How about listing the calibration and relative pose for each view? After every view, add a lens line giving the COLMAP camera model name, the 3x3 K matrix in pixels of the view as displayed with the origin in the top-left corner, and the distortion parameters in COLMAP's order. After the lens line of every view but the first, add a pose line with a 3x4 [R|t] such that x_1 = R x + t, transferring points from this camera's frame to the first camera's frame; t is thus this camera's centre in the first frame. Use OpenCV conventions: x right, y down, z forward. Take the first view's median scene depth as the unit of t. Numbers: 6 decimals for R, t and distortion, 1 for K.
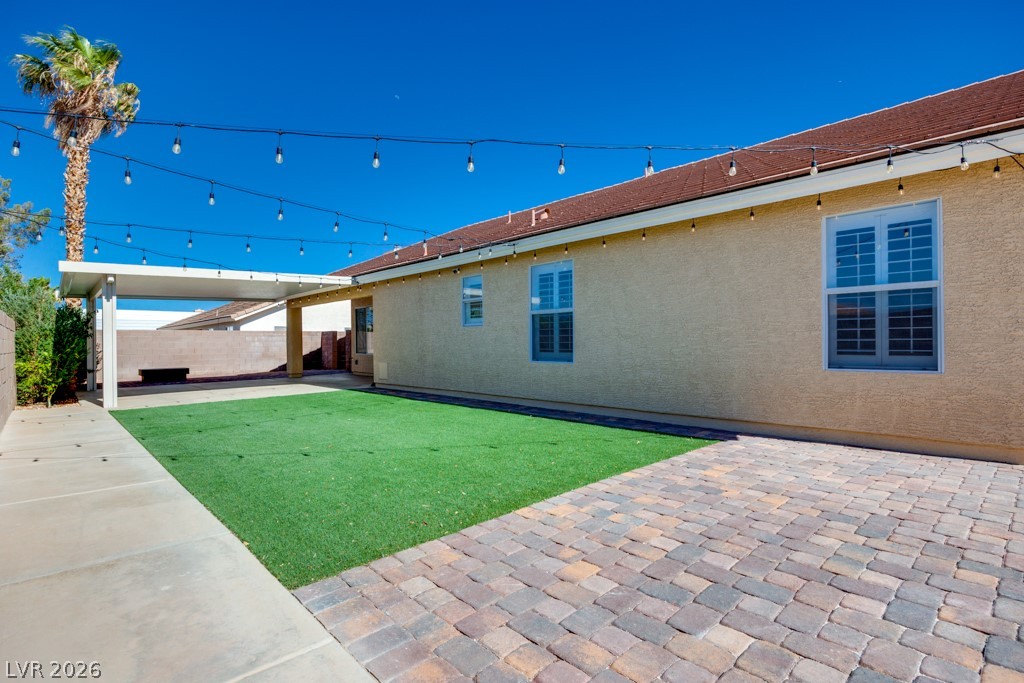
lens RADIAL K [[506.3, 0, 495.5], [0, 506.3, 339.2], [0, 0, 1]] dist [-0.011886, -0.000577]
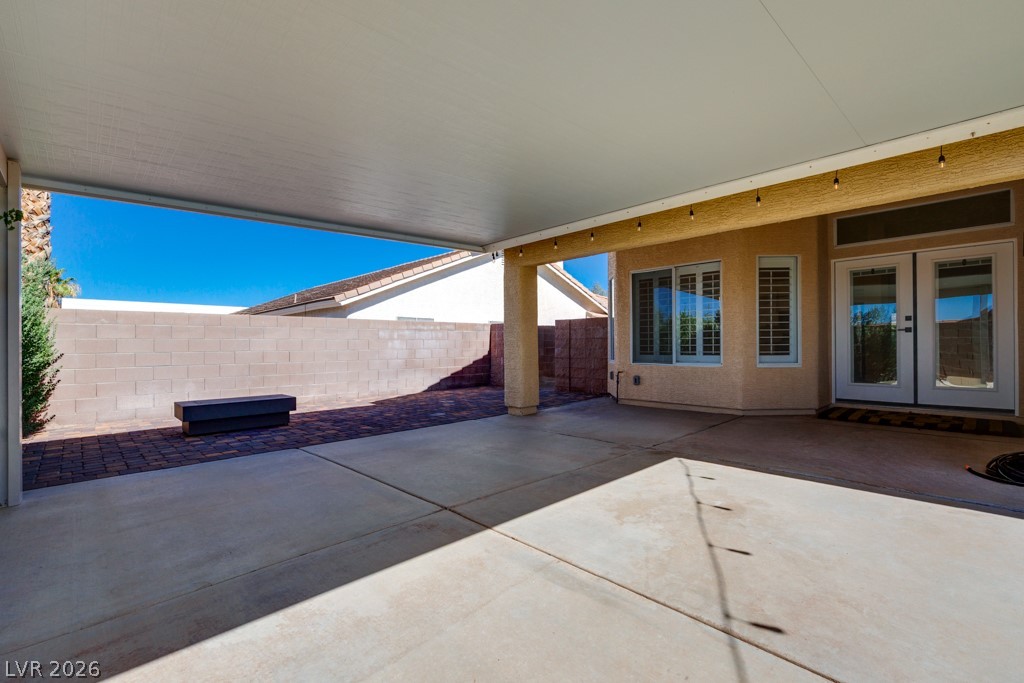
lens RADIAL K [[459.0, 0, 546.4], [0, 459.0, 341.8], [0, 0, 1]] dist [0.000983, 0.000218]
pose [[0.997526, 0.004217, 0.070167, -0.724189], [-0.004173, 0.999991, -0.000768, 0.014773], [-0.070170, 0.000474, 0.997535, 1.011967]]
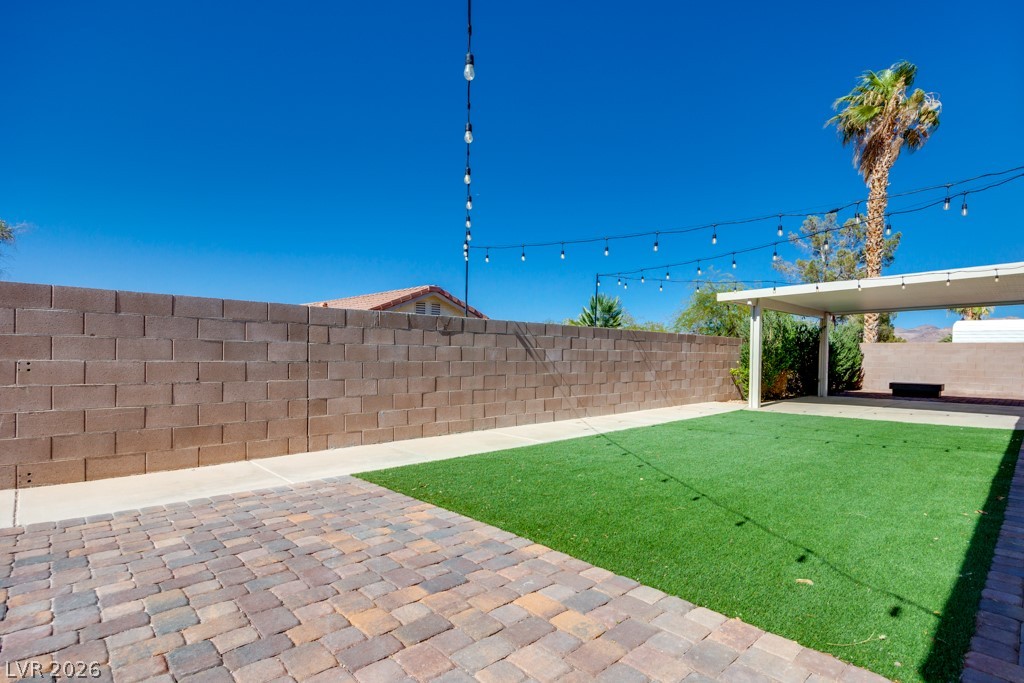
lens RADIAL K [[501.9, 0, 541.0], [0, 501.9, 359.5], [0, 0, 1]] dist [-0.016031, 0.000432]
pose [[0.054854, 0.024352, -0.998197, 0.412192], [-0.007192, 0.999686, 0.023993, -0.006906], [0.998468, 0.005863, 0.055012, 0.412087]]
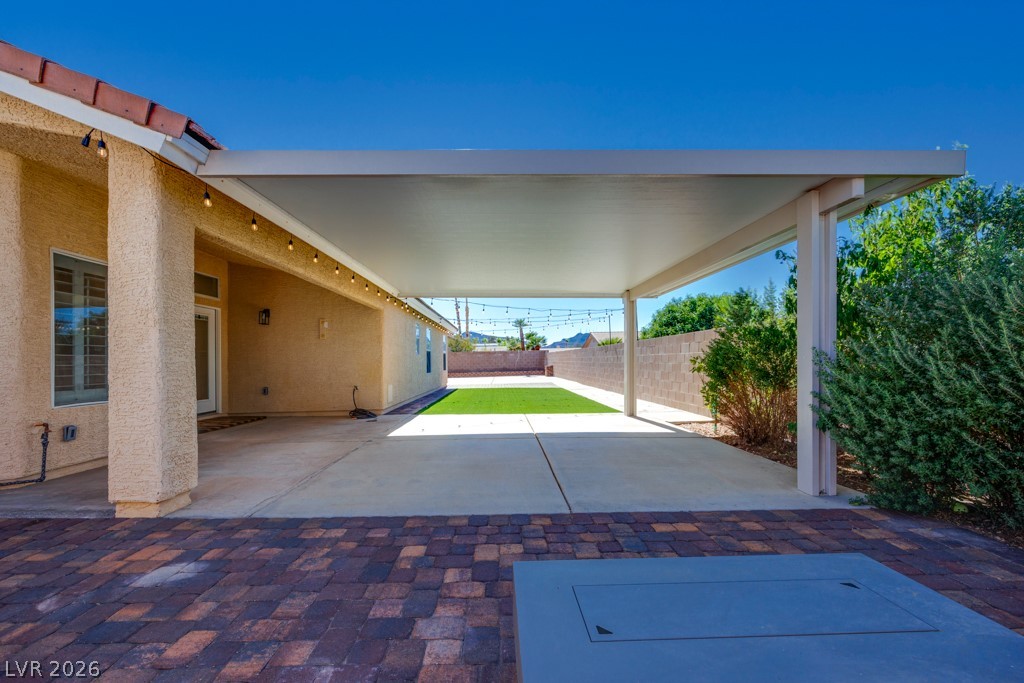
lens RADIAL K [[427.7, 0, 501.0], [0, 427.7, 359.1], [0, 0, 1]] dist [-0.001323, -0.000170]
pose [[-0.747840, 0.031917, 0.663112, -1.165983], [0.026021, 0.999485, -0.018762, 0.023126], [-0.663369, 0.003224, -0.748285, 1.864469]]
